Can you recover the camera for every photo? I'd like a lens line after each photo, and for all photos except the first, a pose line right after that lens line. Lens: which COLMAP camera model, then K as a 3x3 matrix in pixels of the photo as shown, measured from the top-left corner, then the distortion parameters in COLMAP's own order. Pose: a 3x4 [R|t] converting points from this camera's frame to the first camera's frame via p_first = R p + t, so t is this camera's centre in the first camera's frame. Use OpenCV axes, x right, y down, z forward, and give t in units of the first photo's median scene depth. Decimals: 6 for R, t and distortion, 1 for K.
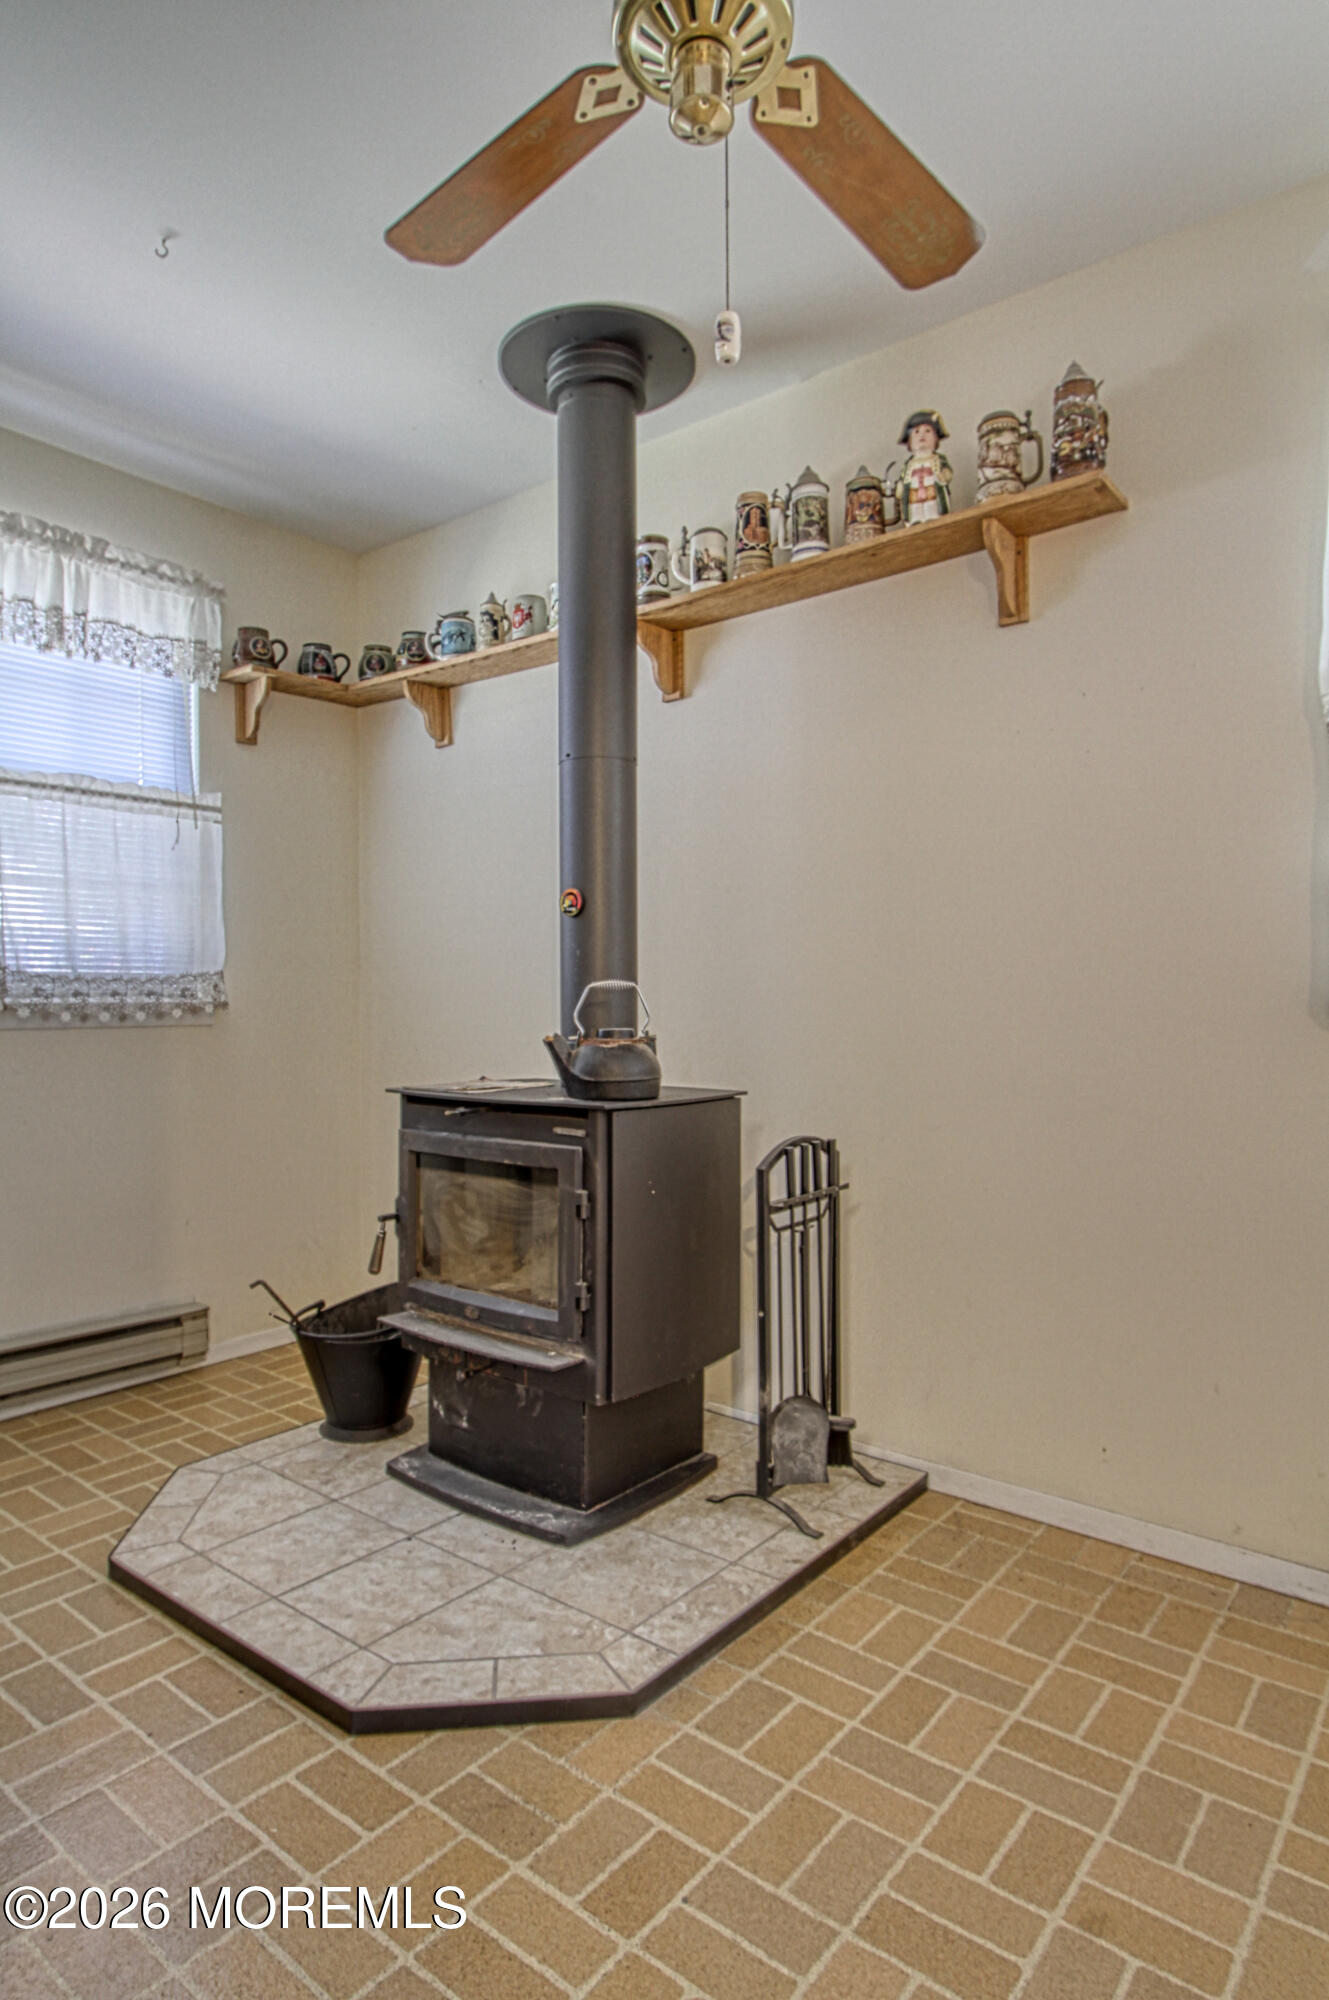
lens RADIAL K [[1171.7, 0, 652.1], [0, 1171.7, 992.8], [0, 0, 1]] dist [-0.014580, 0.002498]
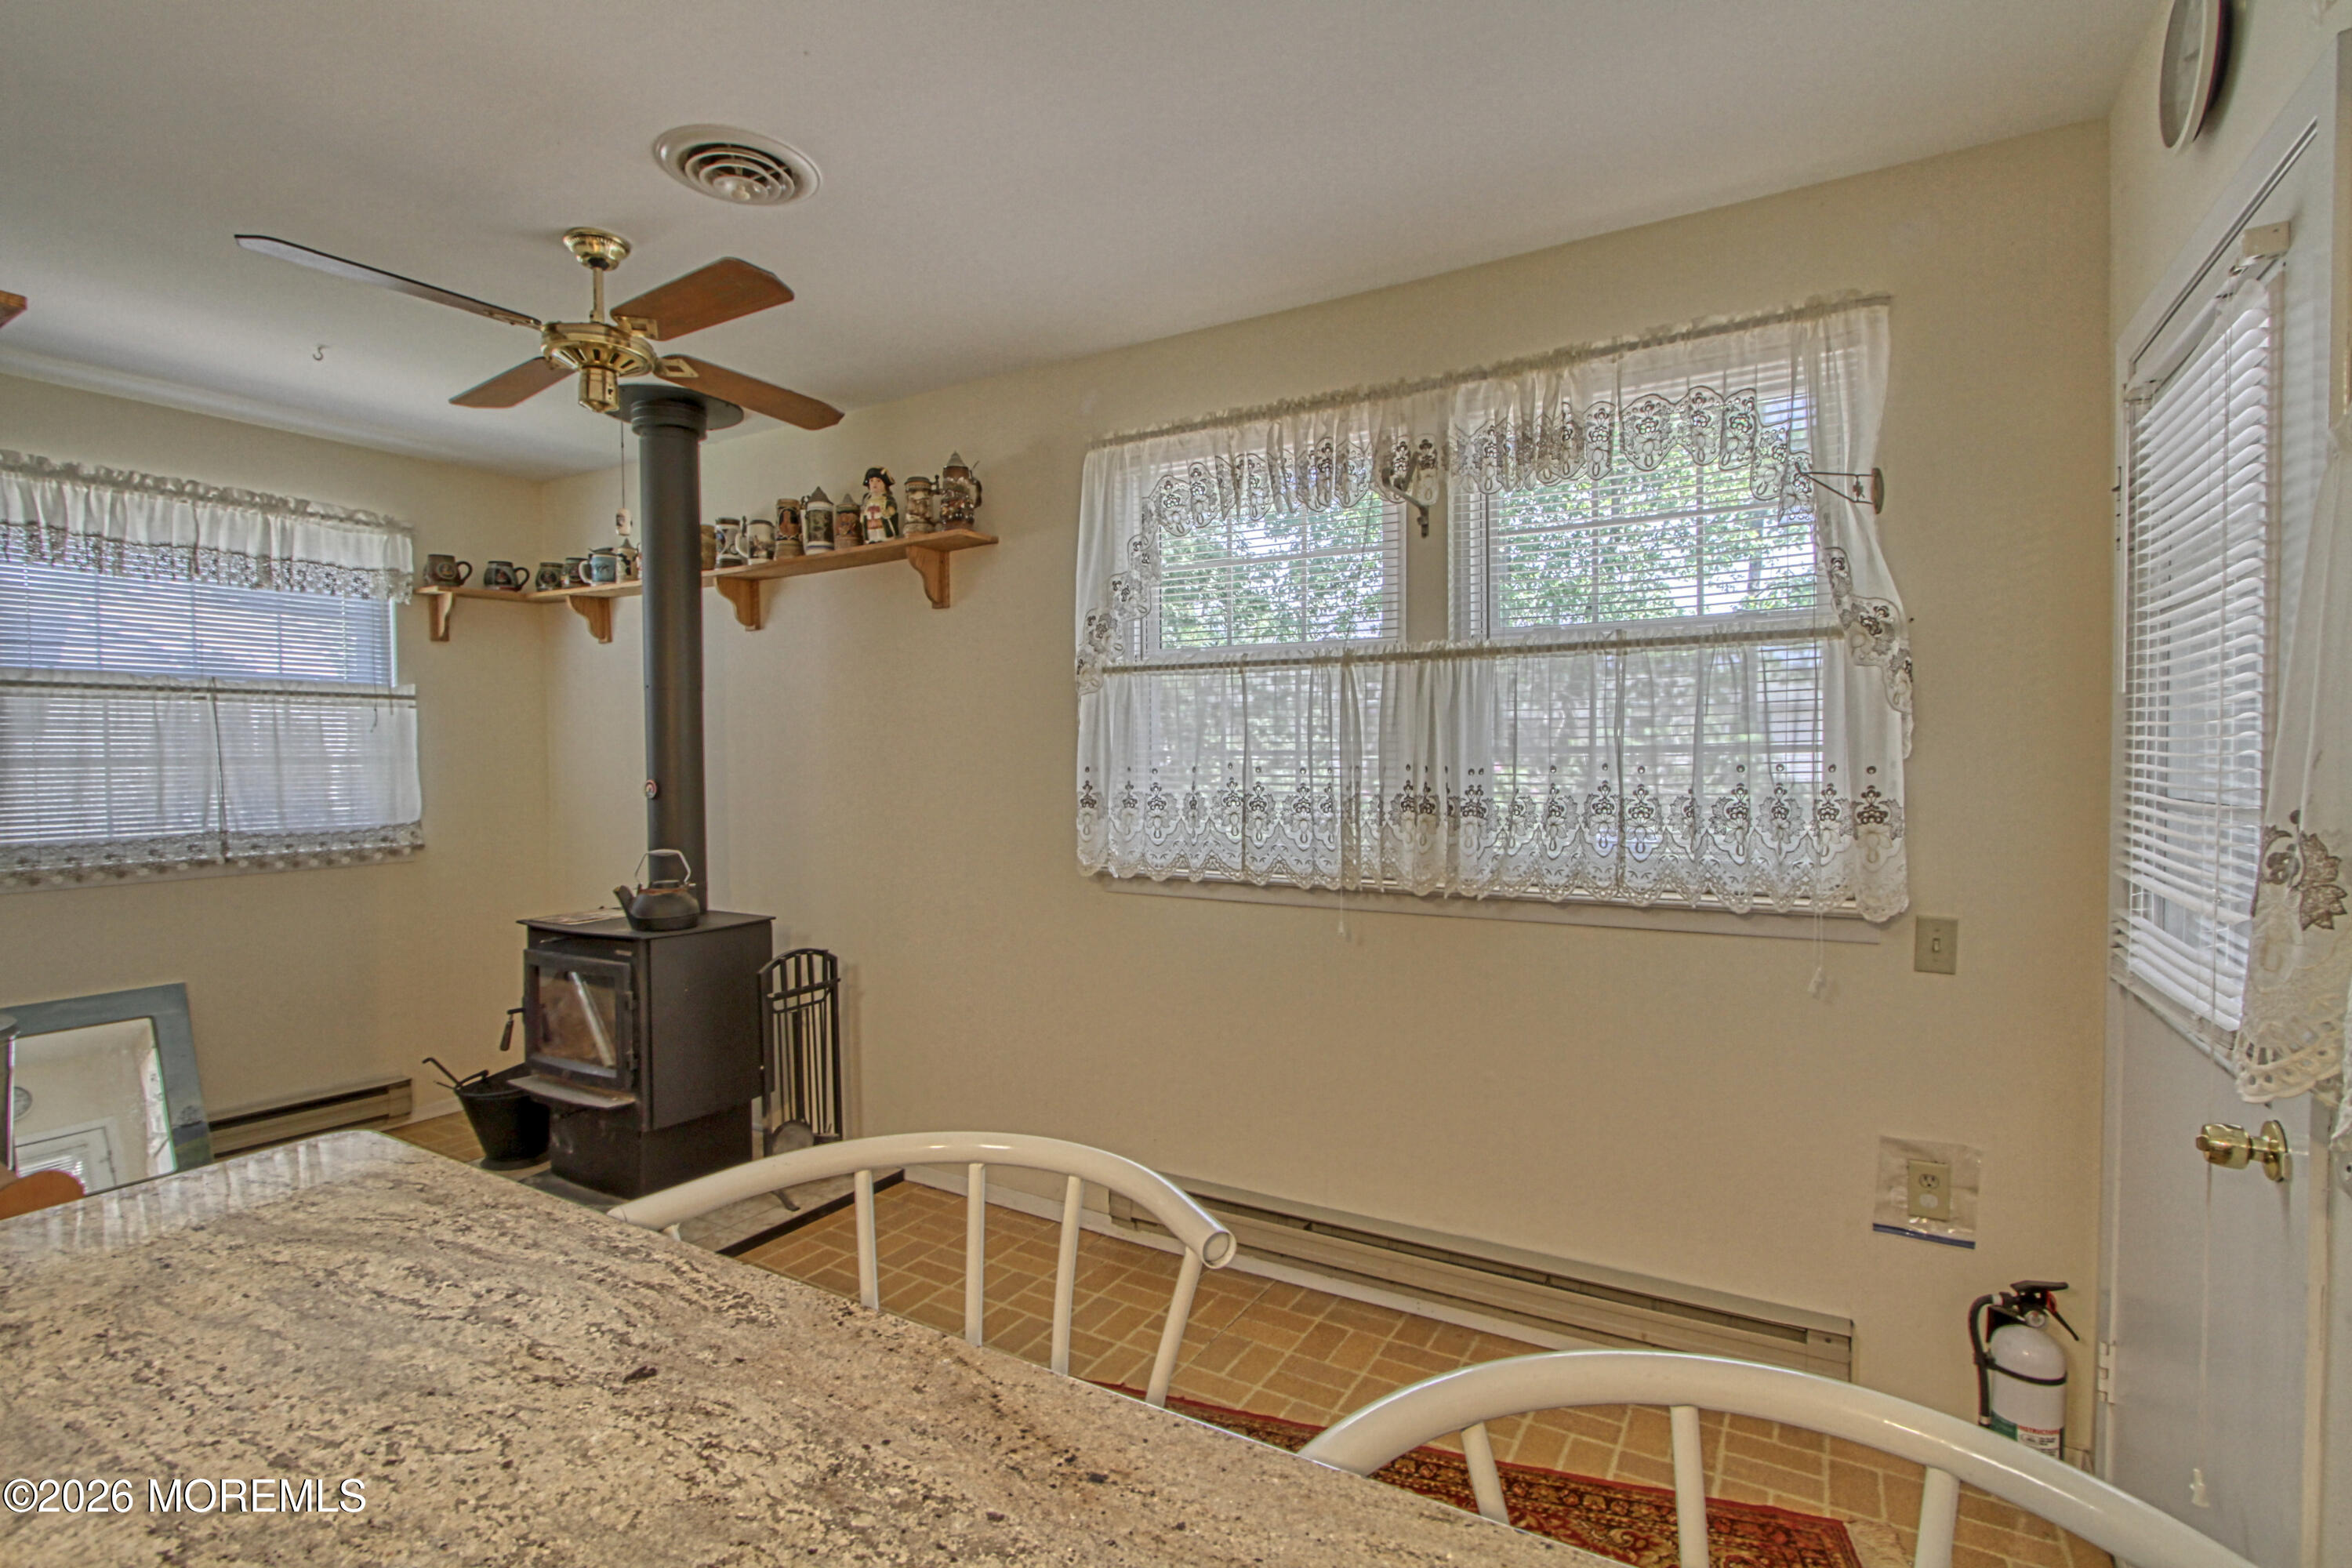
lens RADIAL K [[1134.8, 0, 1164.1], [0, 1134.8, 784.4], [0, 0, 1]] dist [-0.017898, 0.001728]
pose [[0.989645, -0.005384, 0.143434, 0.322622], [0.002165, 0.999742, 0.022590, -0.101898], [-0.143519, -0.022045, 0.989402, -0.420368]]
